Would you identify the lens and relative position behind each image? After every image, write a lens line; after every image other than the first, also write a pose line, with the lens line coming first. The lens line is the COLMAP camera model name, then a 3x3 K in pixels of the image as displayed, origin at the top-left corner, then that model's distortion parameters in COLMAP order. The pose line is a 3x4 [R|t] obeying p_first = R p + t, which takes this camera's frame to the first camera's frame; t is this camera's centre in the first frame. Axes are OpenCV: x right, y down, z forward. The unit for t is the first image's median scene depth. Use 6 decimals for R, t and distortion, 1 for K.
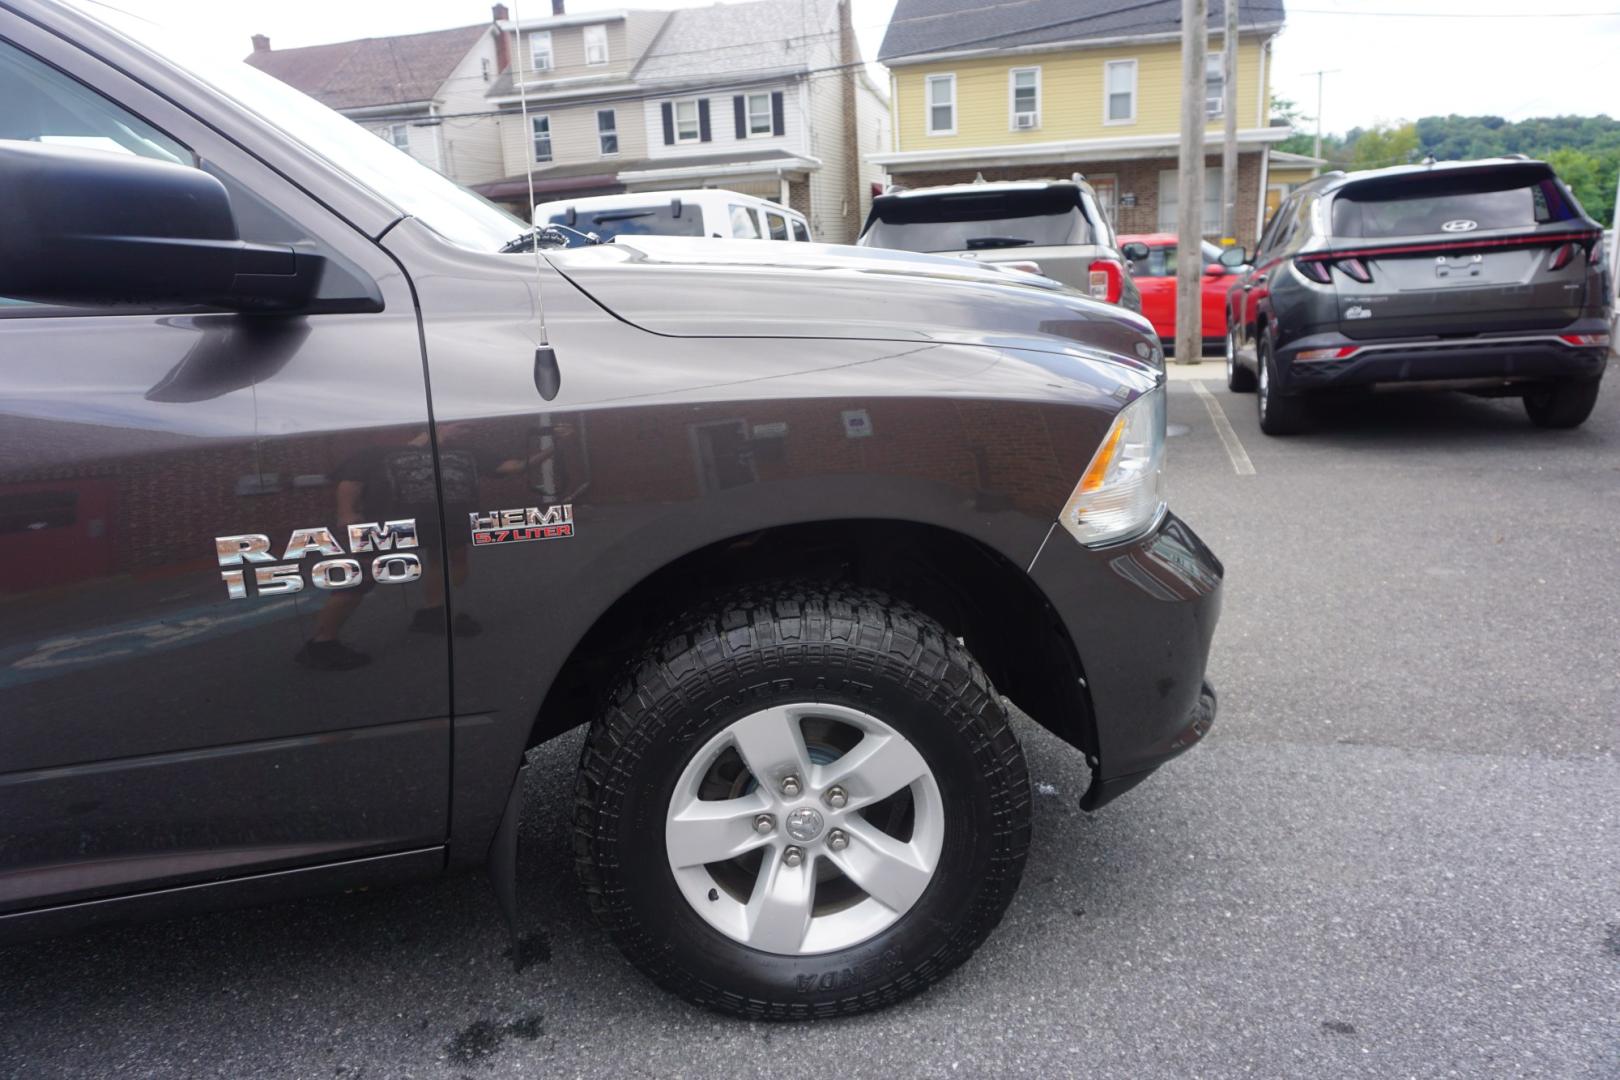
lens RADIAL K [[1089.7, 0, 805.5], [0, 1089.7, 536.2], [0, 0, 1]] dist [-0.048089, 0.036249]
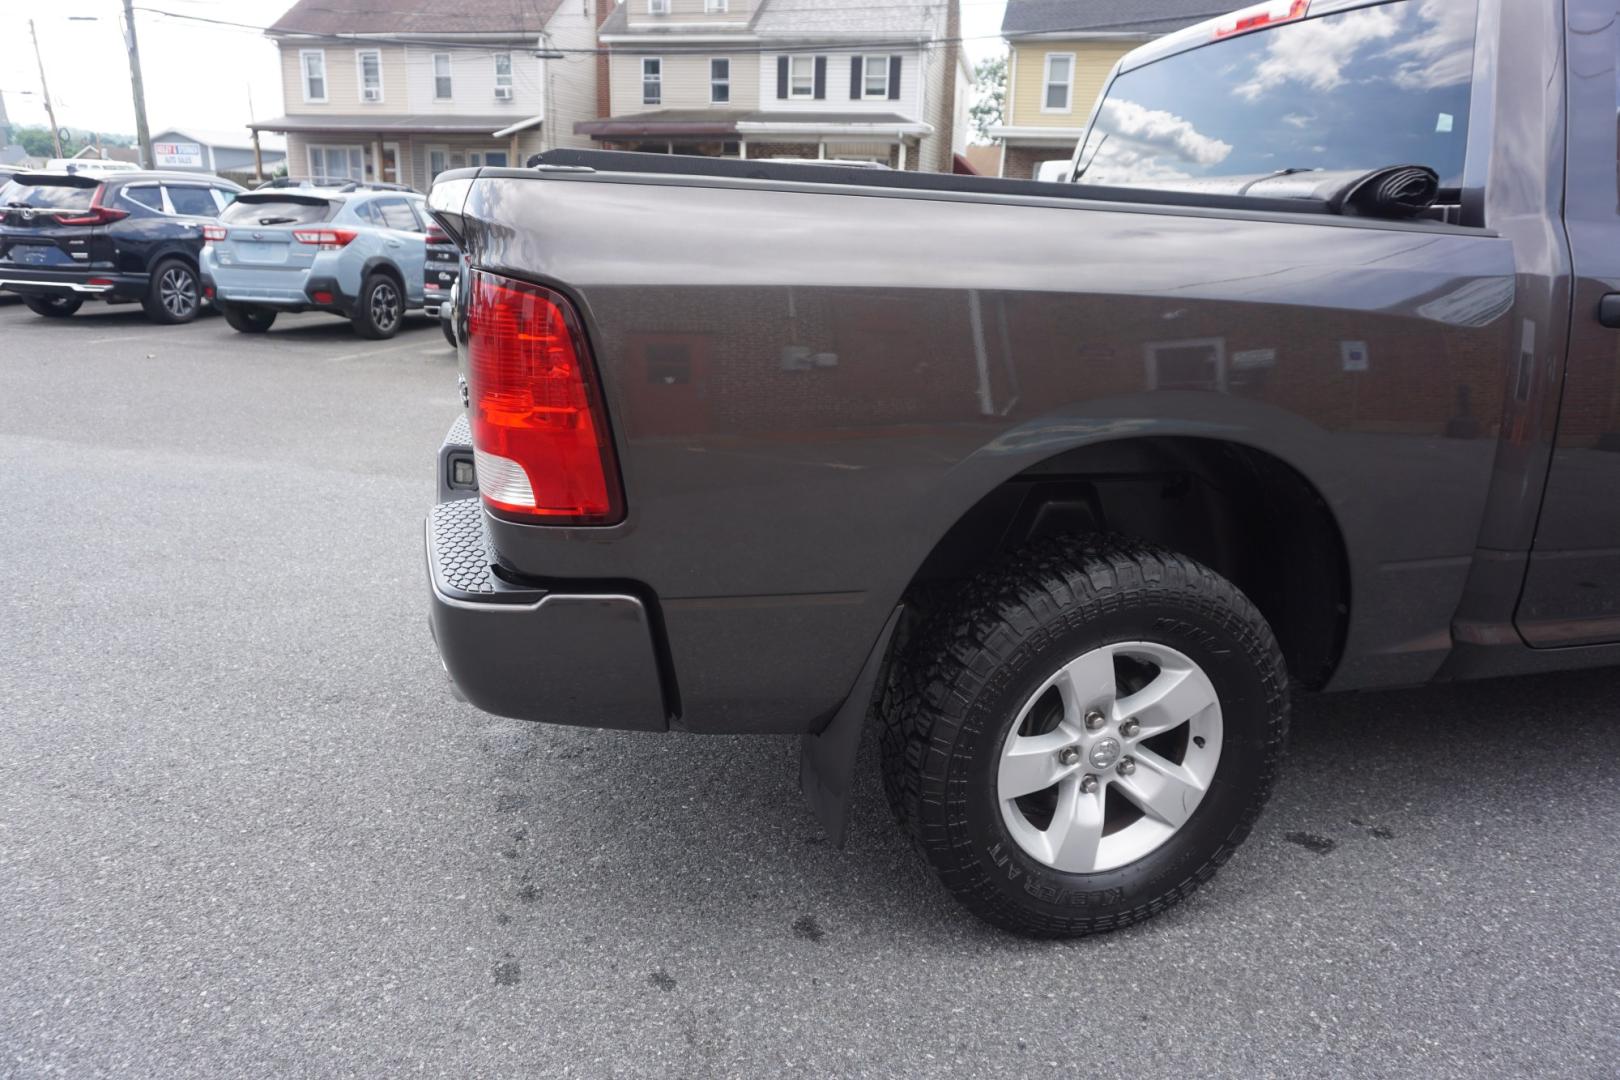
lens RADIAL K [[1089.7, 0, 805.8], [0, 1089.7, 535.8], [0, 0, 1]] dist [-0.048089, 0.036249]
pose [[0.996506, 0.065892, 0.051321, -0.147333], [-0.067525, 0.997243, 0.030769, 0.016884], [-0.049152, -0.034126, 0.998208, -0.032193]]
